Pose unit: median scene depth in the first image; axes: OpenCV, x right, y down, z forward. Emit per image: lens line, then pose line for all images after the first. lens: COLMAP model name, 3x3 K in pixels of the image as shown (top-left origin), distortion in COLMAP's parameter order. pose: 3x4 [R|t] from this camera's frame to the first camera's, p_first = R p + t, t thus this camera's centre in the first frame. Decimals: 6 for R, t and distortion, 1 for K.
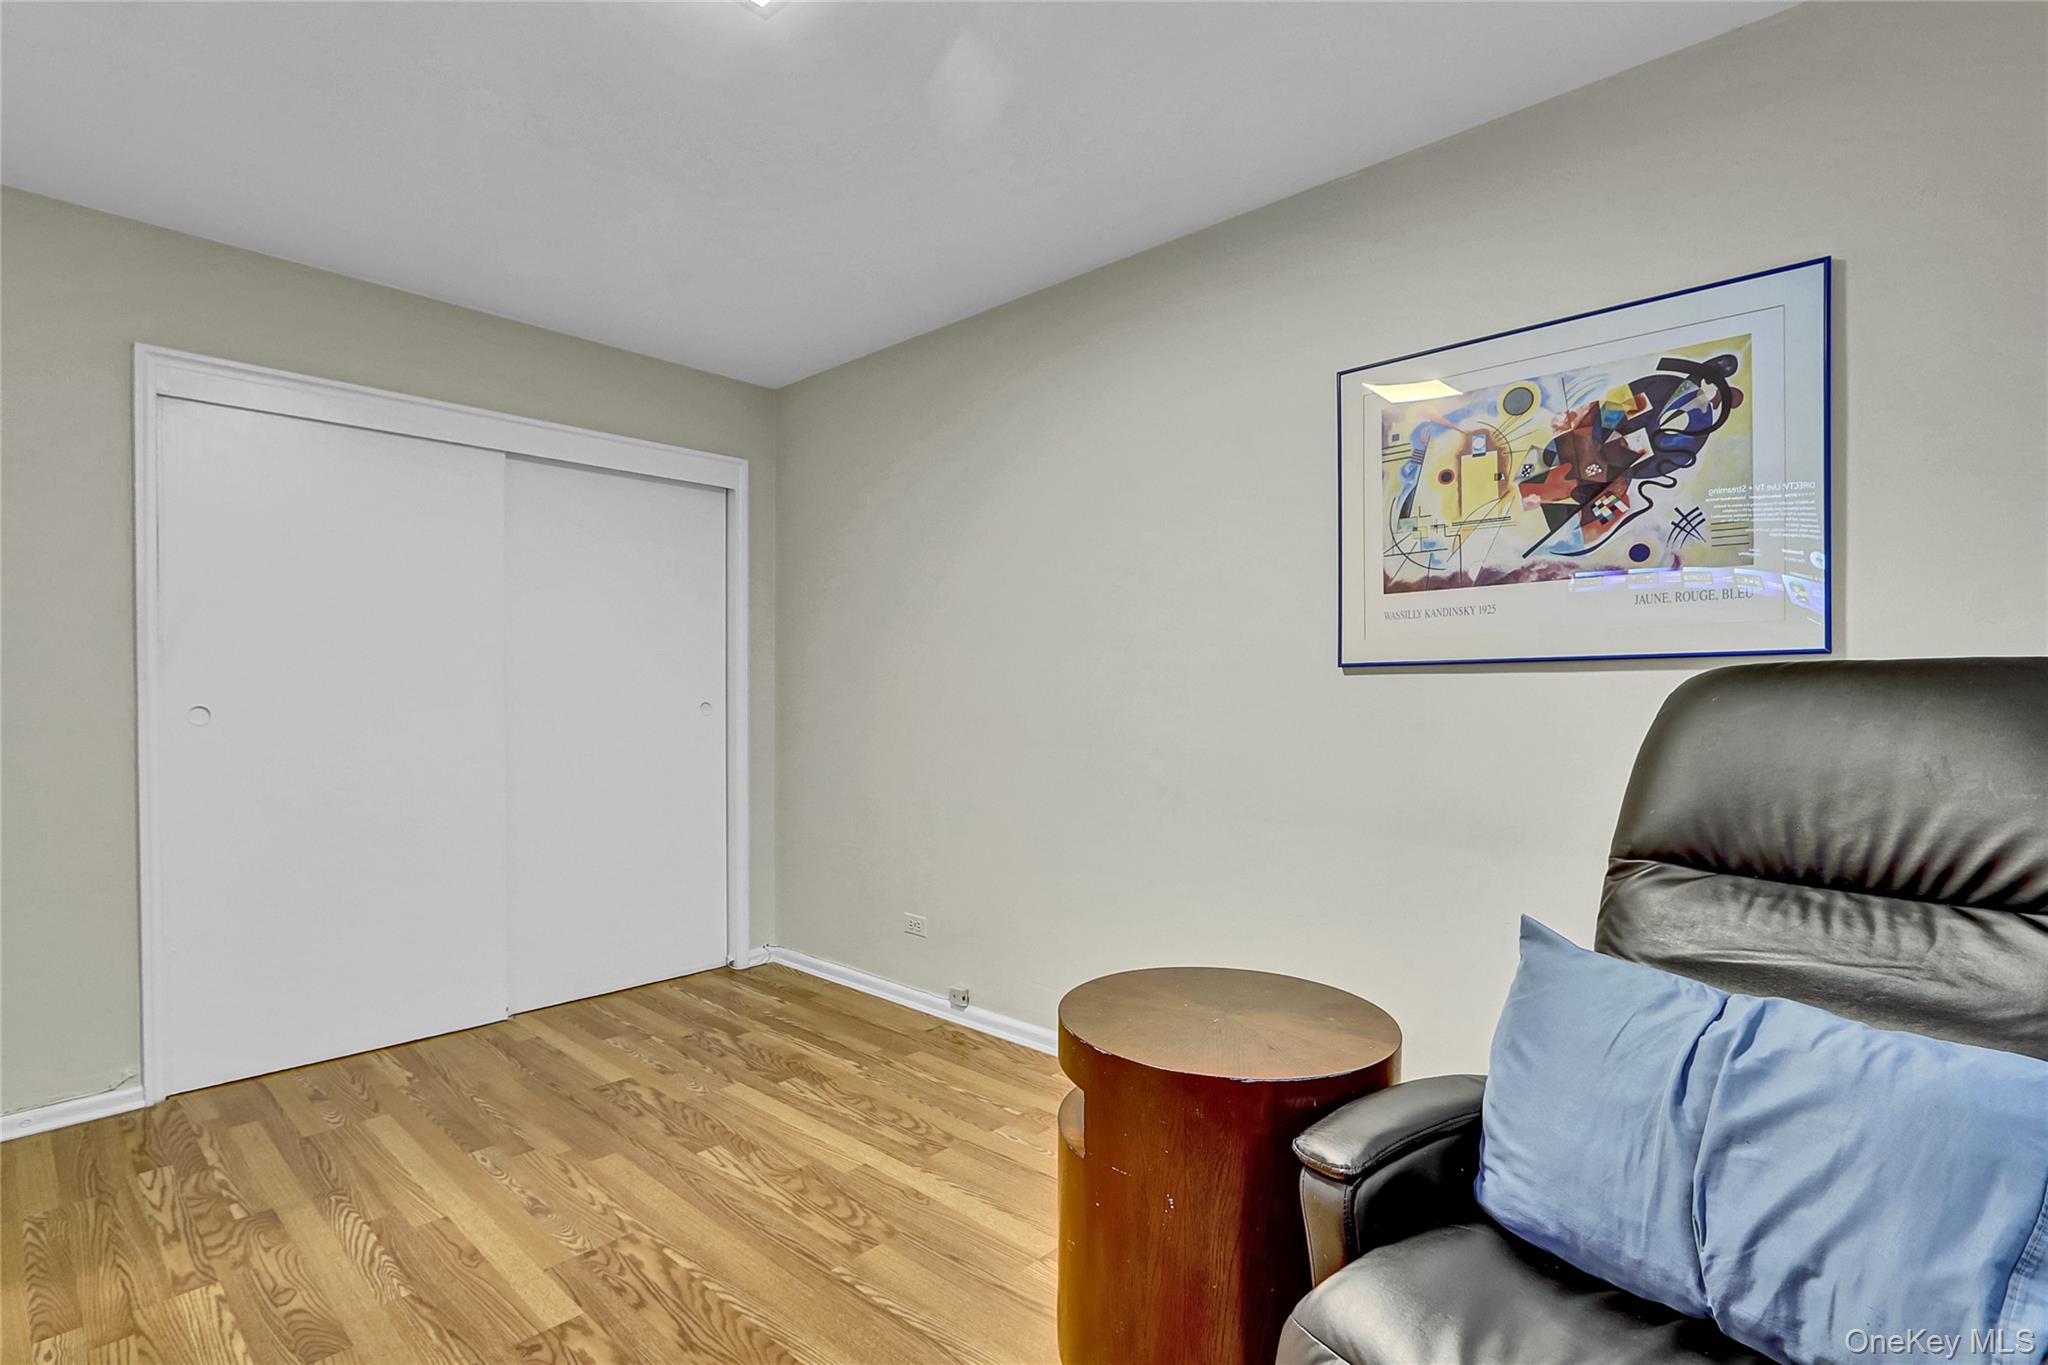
lens RADIAL K [[985.3, 0, 1019.1], [0, 985.3, 704.4], [0, 0, 1]] dist [-0.021751, -0.000821]
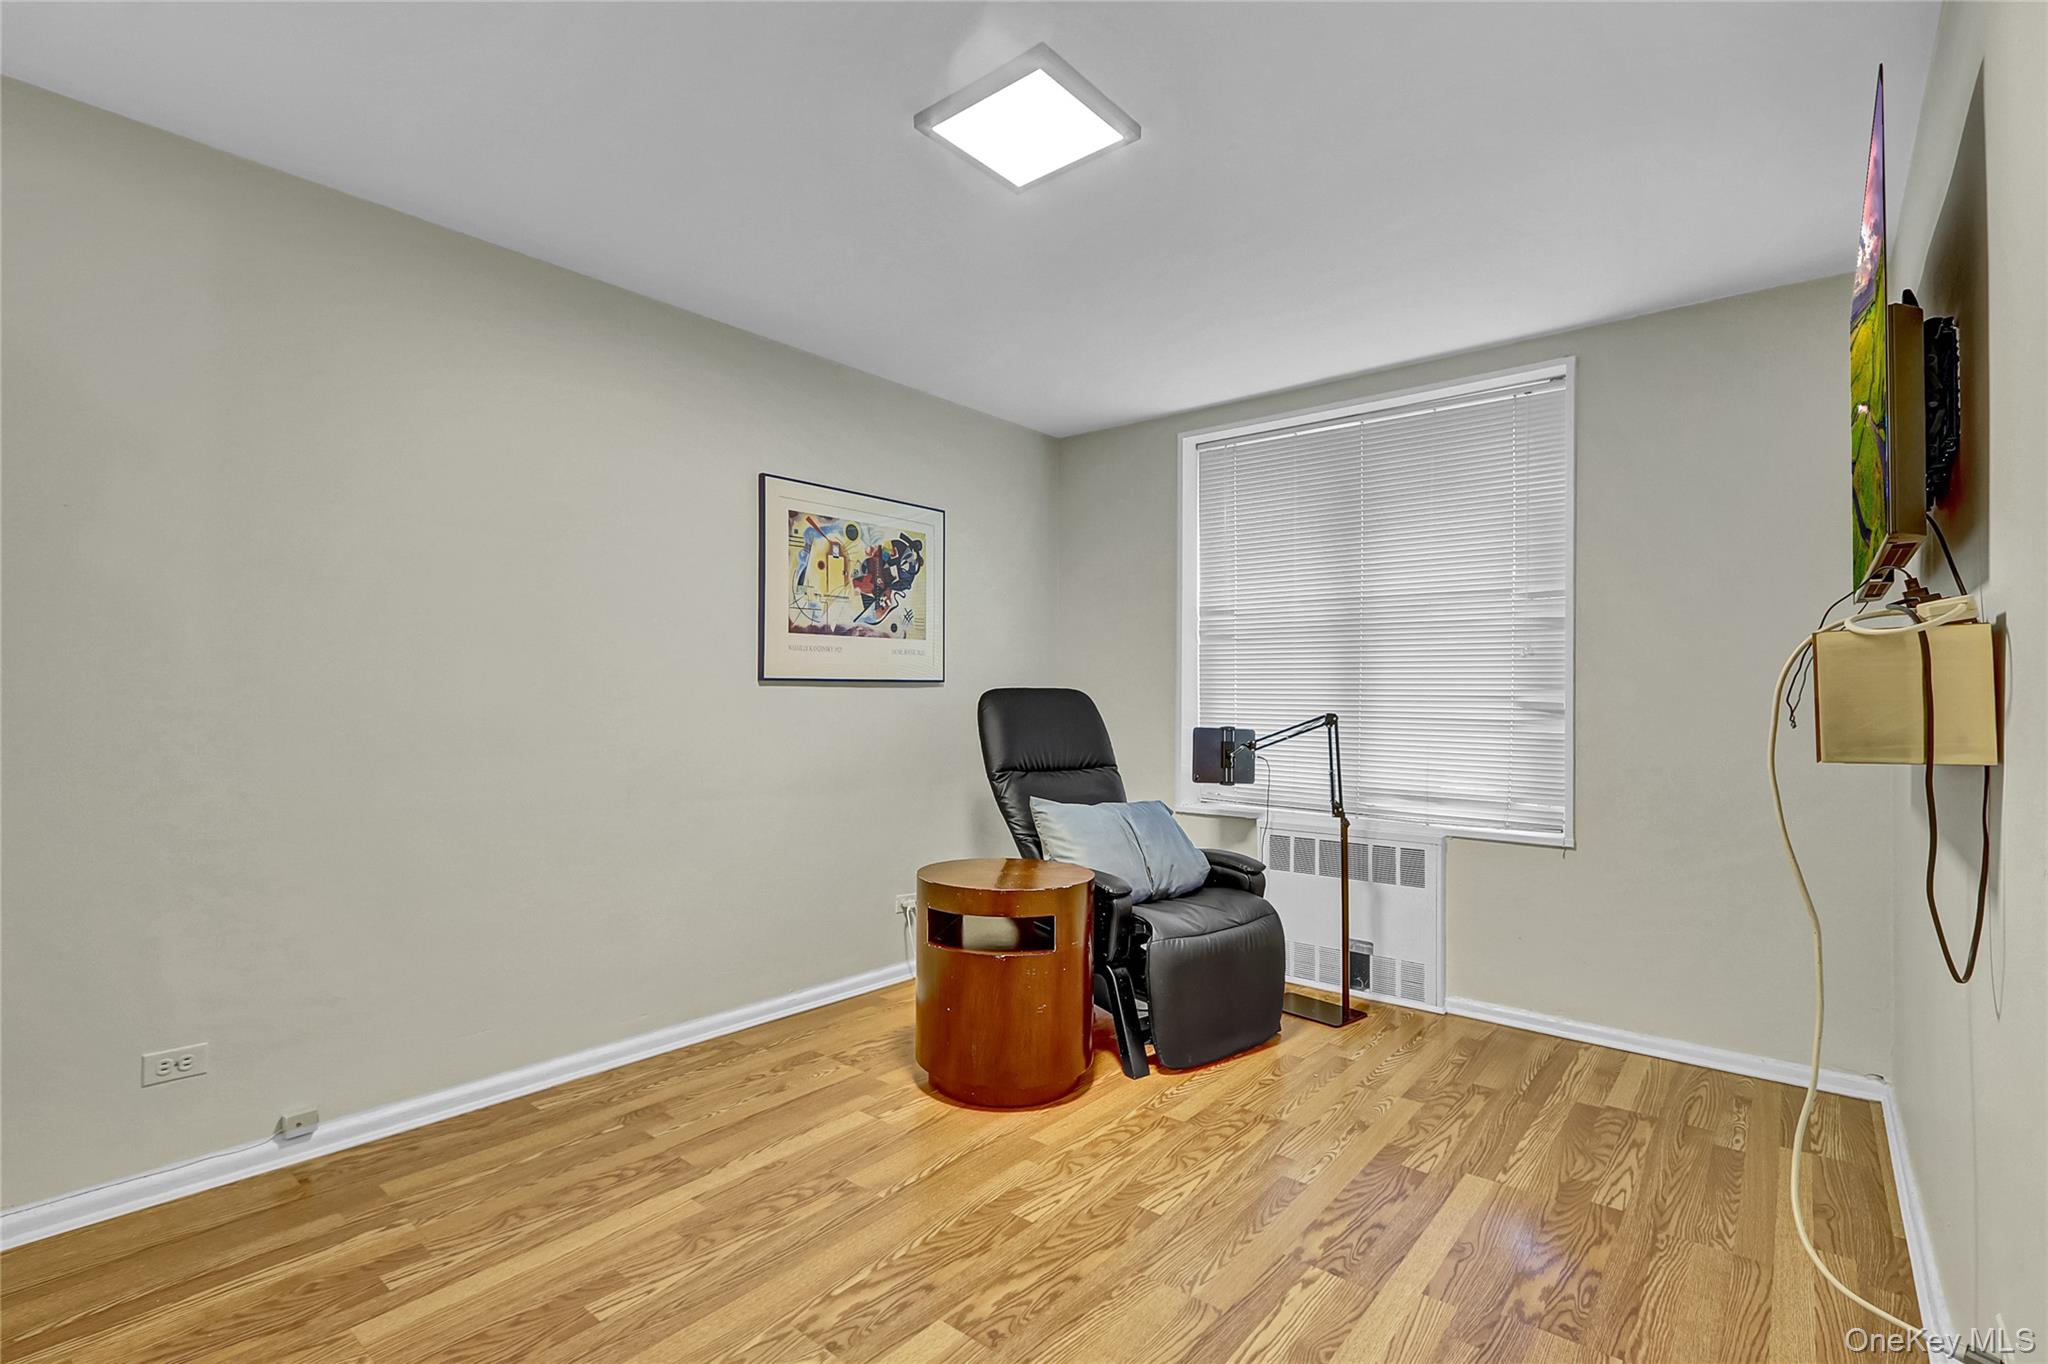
lens RADIAL K [[929.1, 0, 1018.0], [0, 929.1, 679.1], [0, 0, 1]] dist [-0.005552, -0.000759]
pose [[-0.054118, 0.016860, 0.998392, -1.150232], [-0.000653, 0.999857, -0.016920, -0.019008], [-0.998534, -0.001568, -0.054099, 0.784694]]
